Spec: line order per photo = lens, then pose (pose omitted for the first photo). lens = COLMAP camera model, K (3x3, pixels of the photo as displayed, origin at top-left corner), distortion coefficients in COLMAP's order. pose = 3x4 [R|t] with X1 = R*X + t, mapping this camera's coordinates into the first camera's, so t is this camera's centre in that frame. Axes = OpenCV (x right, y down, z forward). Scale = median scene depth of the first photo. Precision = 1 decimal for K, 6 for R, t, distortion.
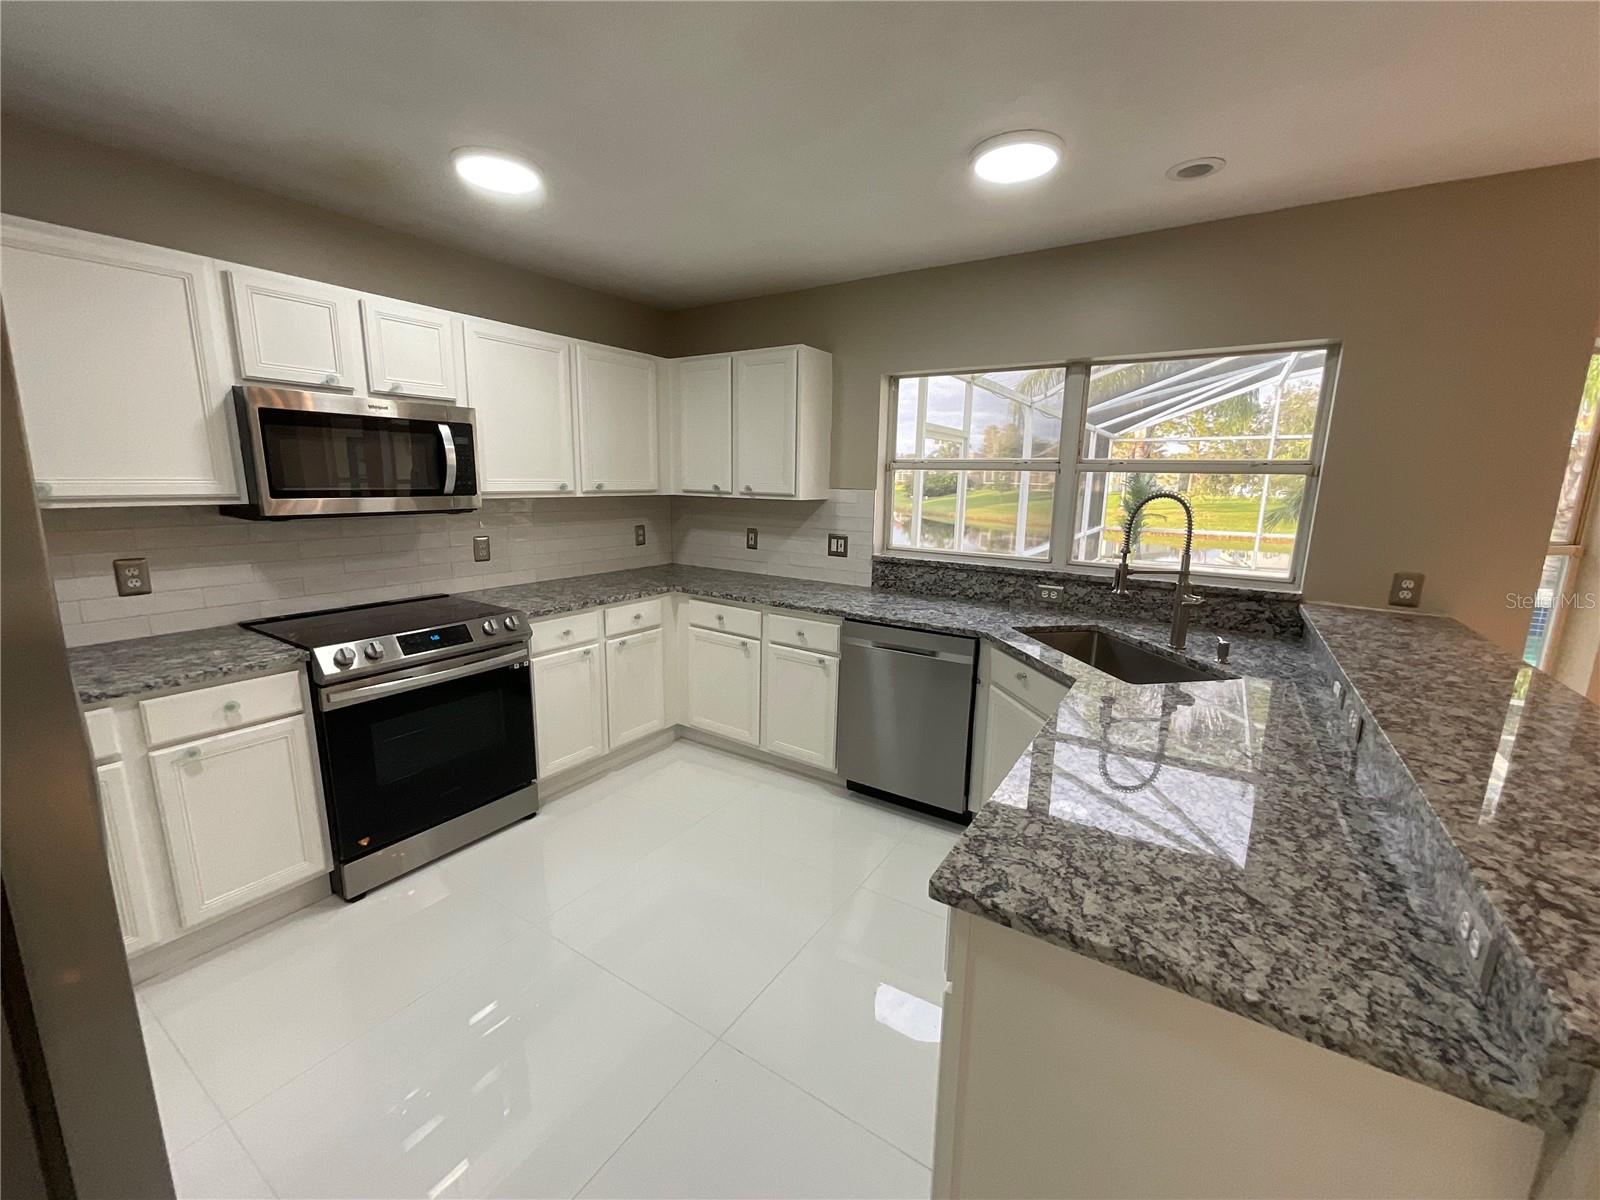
lens RADIAL K [[652.8, 0, 795.0], [0, 652.8, 601.5], [0, 0, 1]] dist [0.000325, 0.001300]
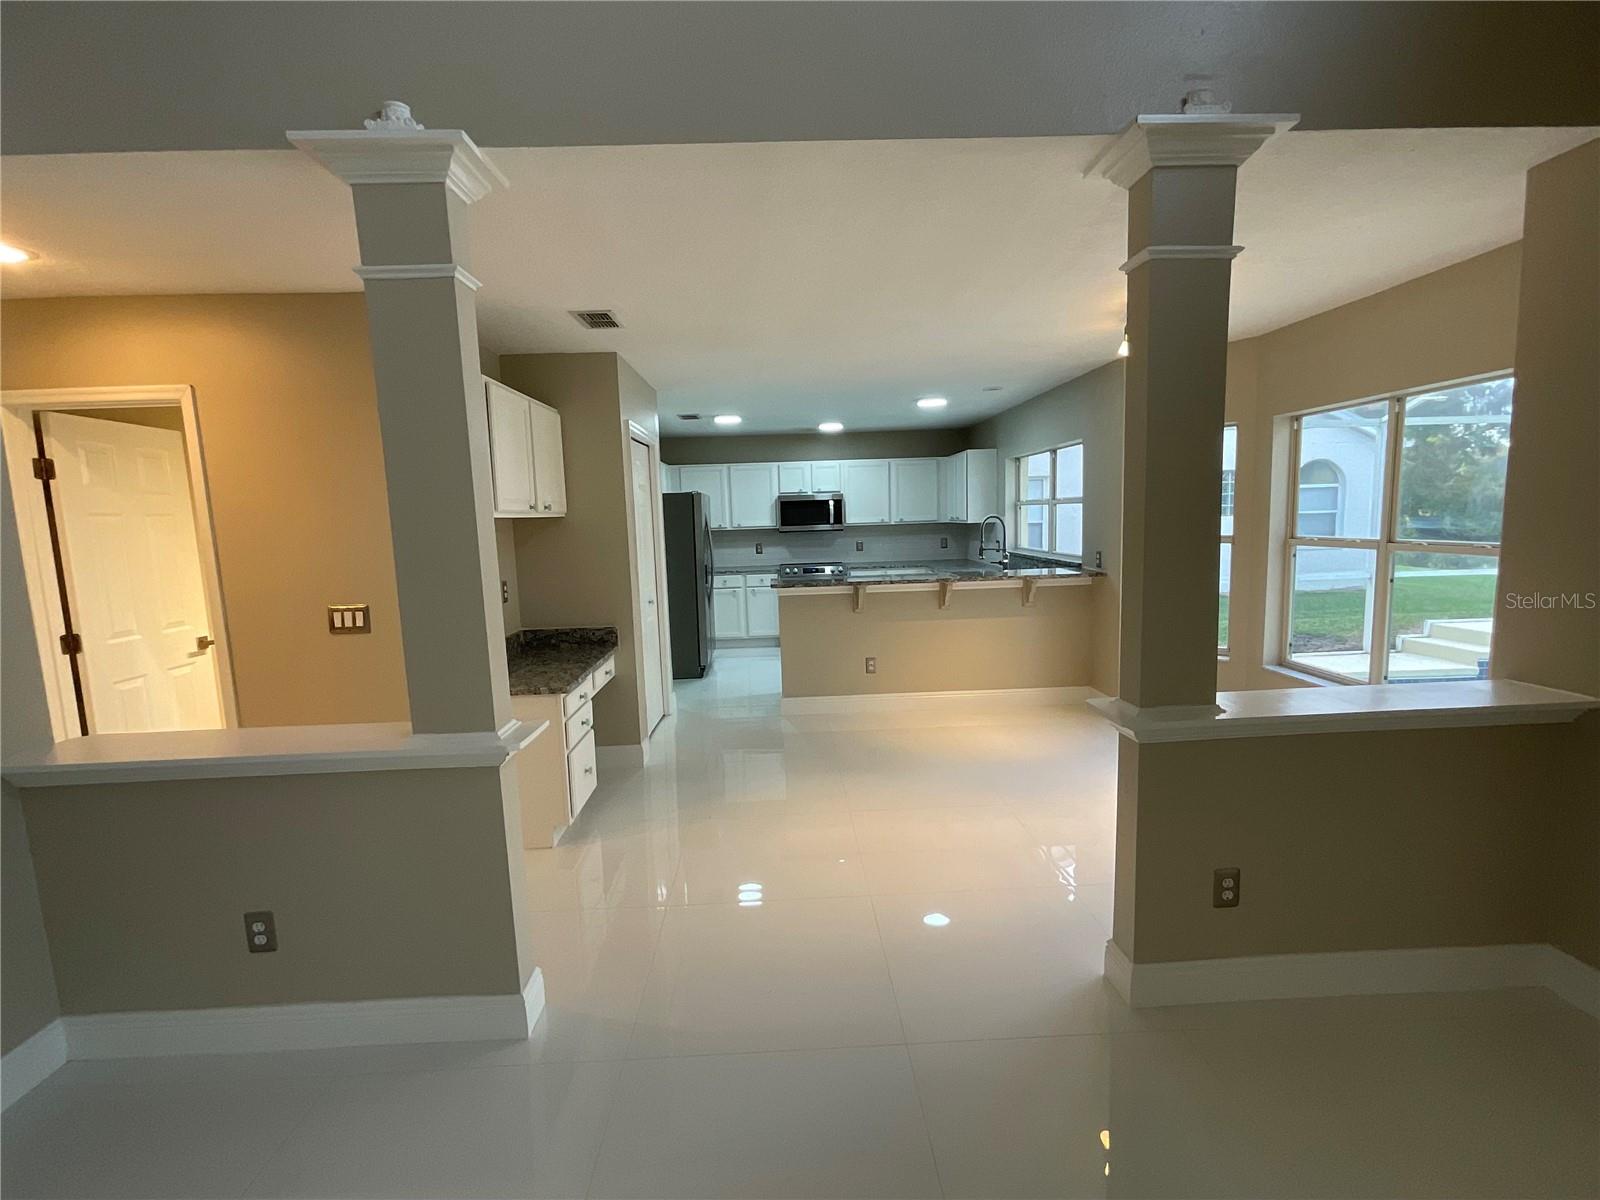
lens RADIAL K [[718.5, 0, 795.7], [0, 718.5, 611.8], [0, 0, 1]] dist [0.002974, 0.001444]
pose [[0.568366, 0.076086, -0.819250, 2.003035], [-0.114586, 0.993331, 0.012757, 0.197538], [0.814758, 0.086624, 0.573294, -0.909626]]
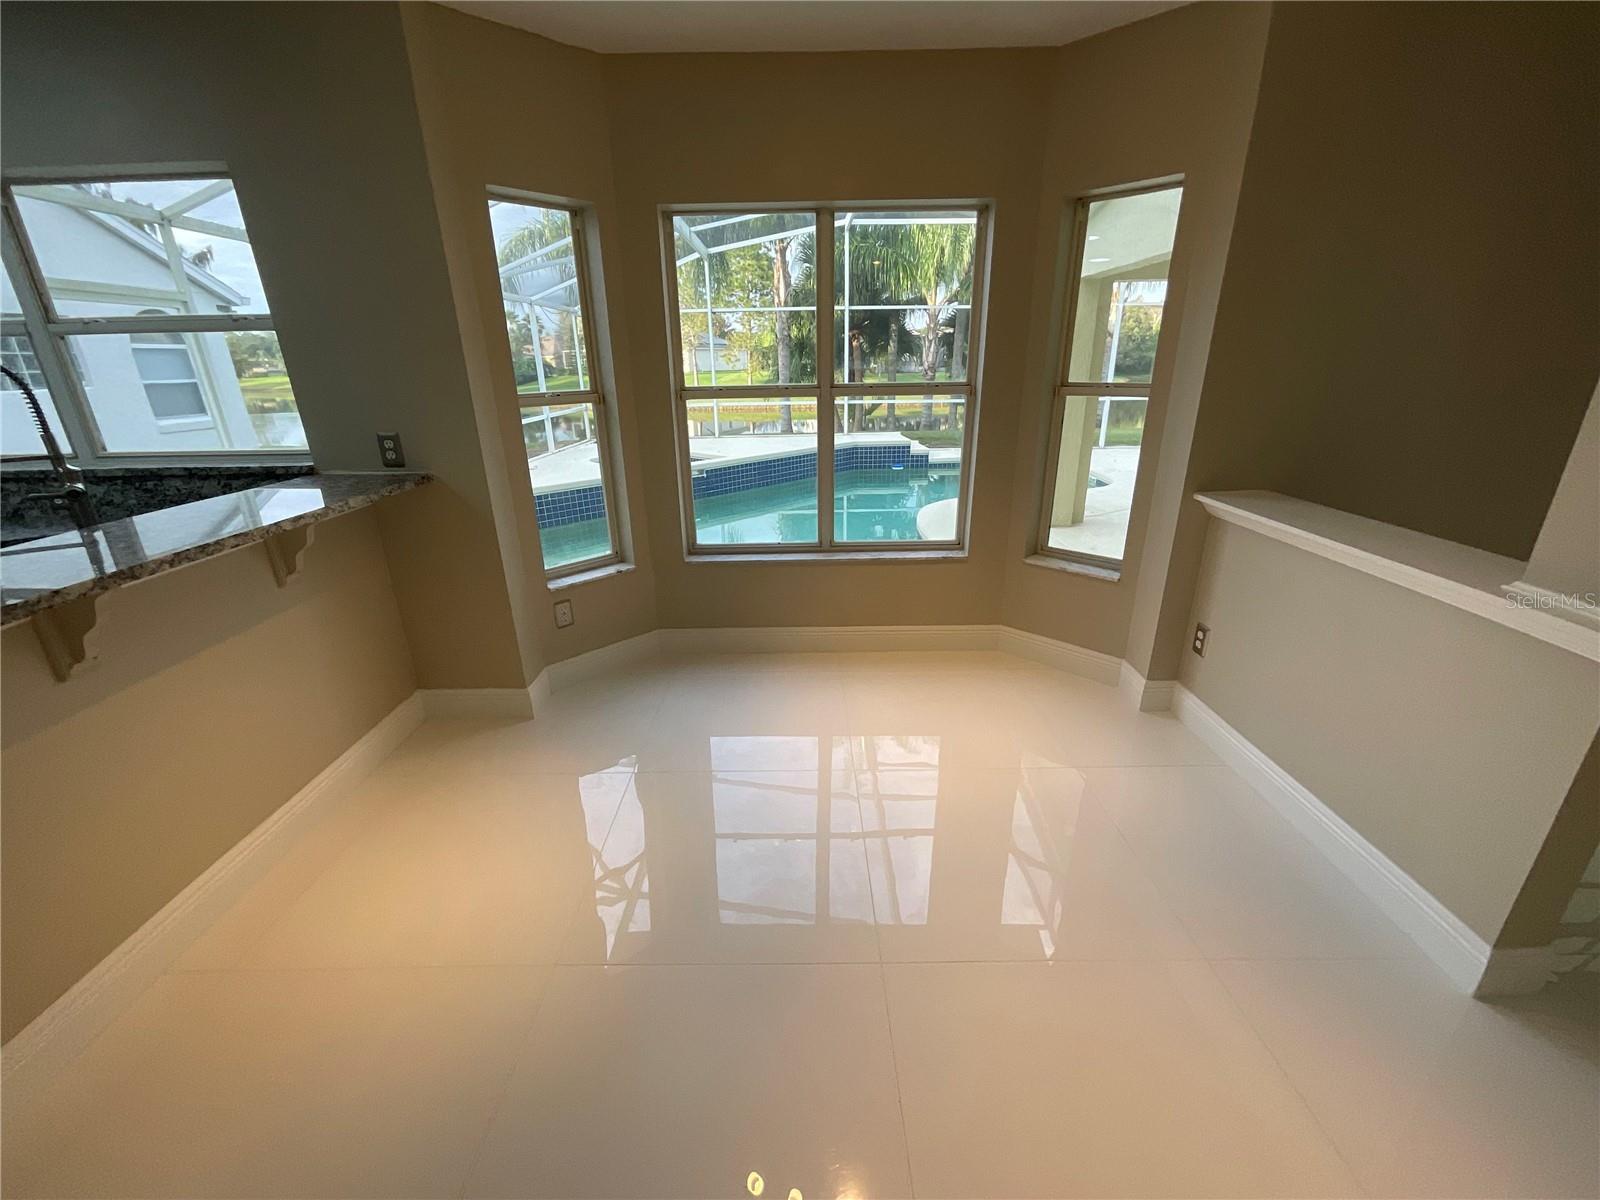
lens RADIAL K [[652.8, 0, 801.5], [0, 652.8, 599.6], [0, 0, 1]] dist [0.000325, 0.001300]
pose [[0.835839, -0.218354, 0.503681, 0.814548], [0.134455, 0.970975, 0.197810, 0.081066], [-0.532254, -0.097614, 0.840938, -0.171294]]
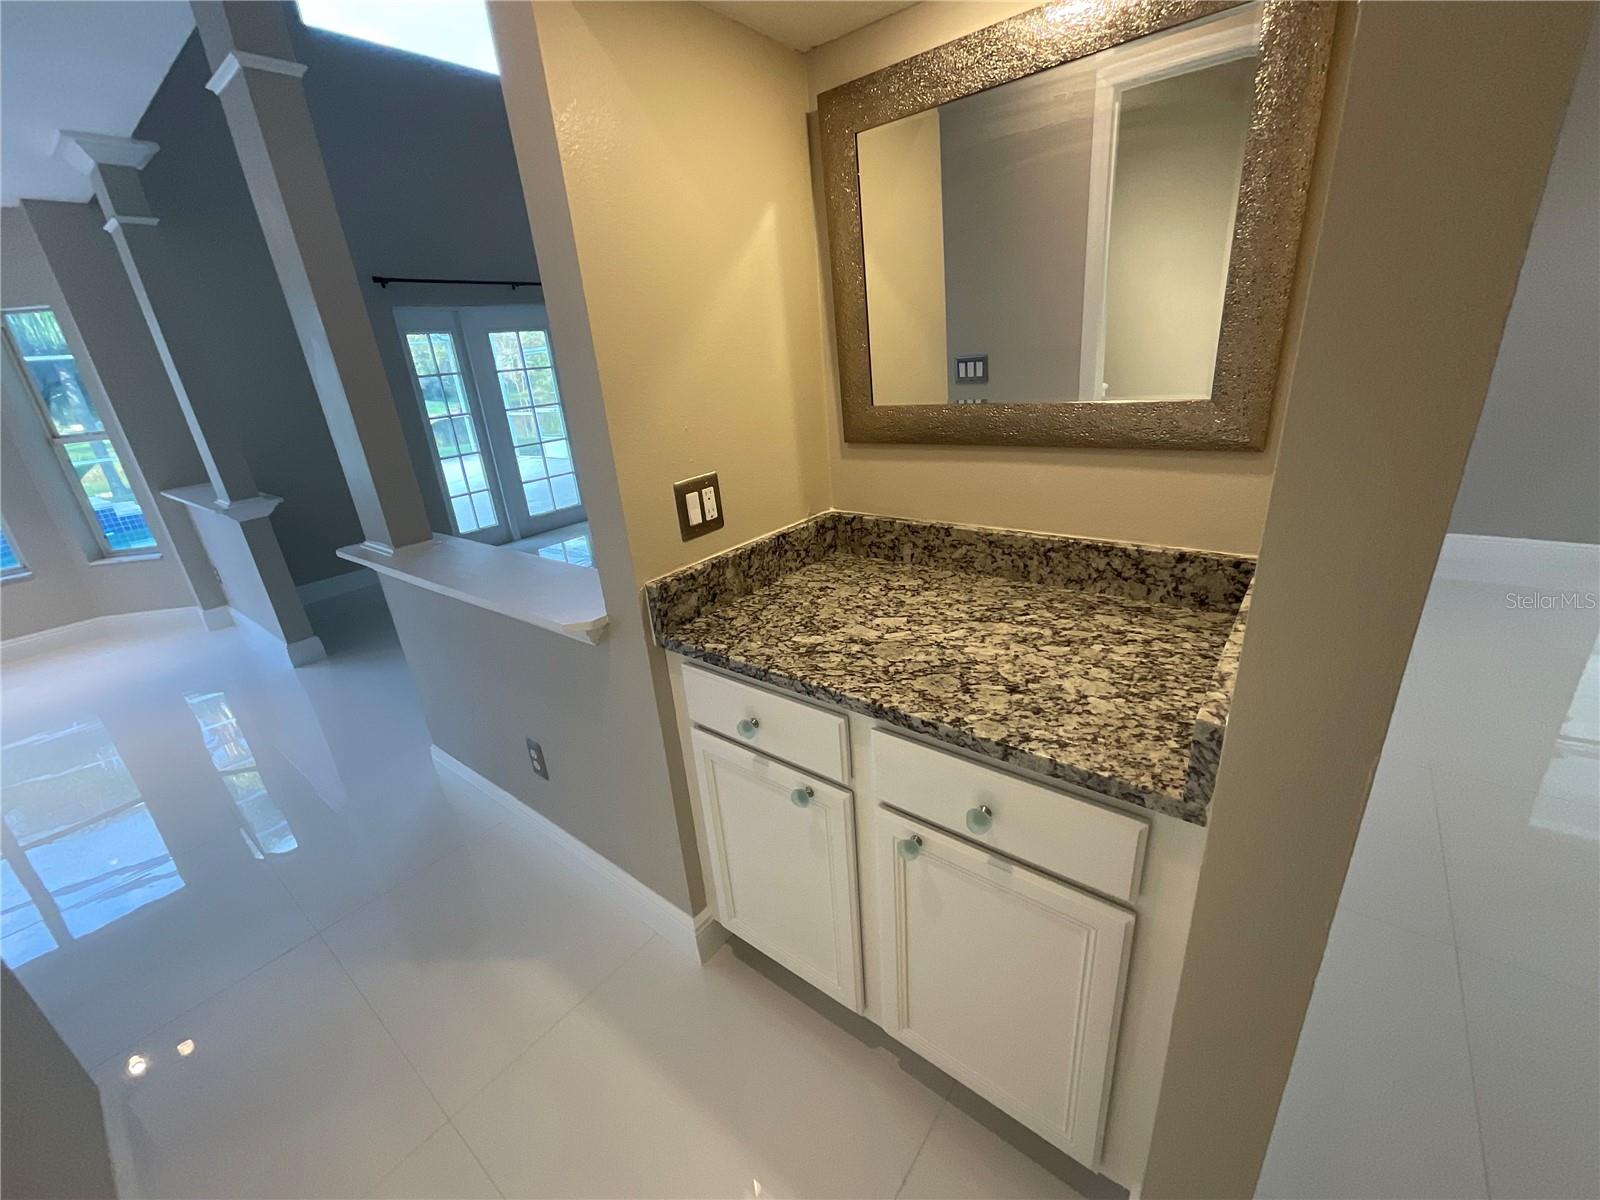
lens RADIAL K [[652.8, 0, 802.7], [0, 652.8, 610.5], [0, 0, 1]] dist [0.000325, 0.001300]
pose [[0.087486, -0.400942, 0.911917, 0.388230], [0.263682, 0.892095, 0.366930, 0.270518], [-0.960634, 0.208355, 0.183767, -1.352733]]
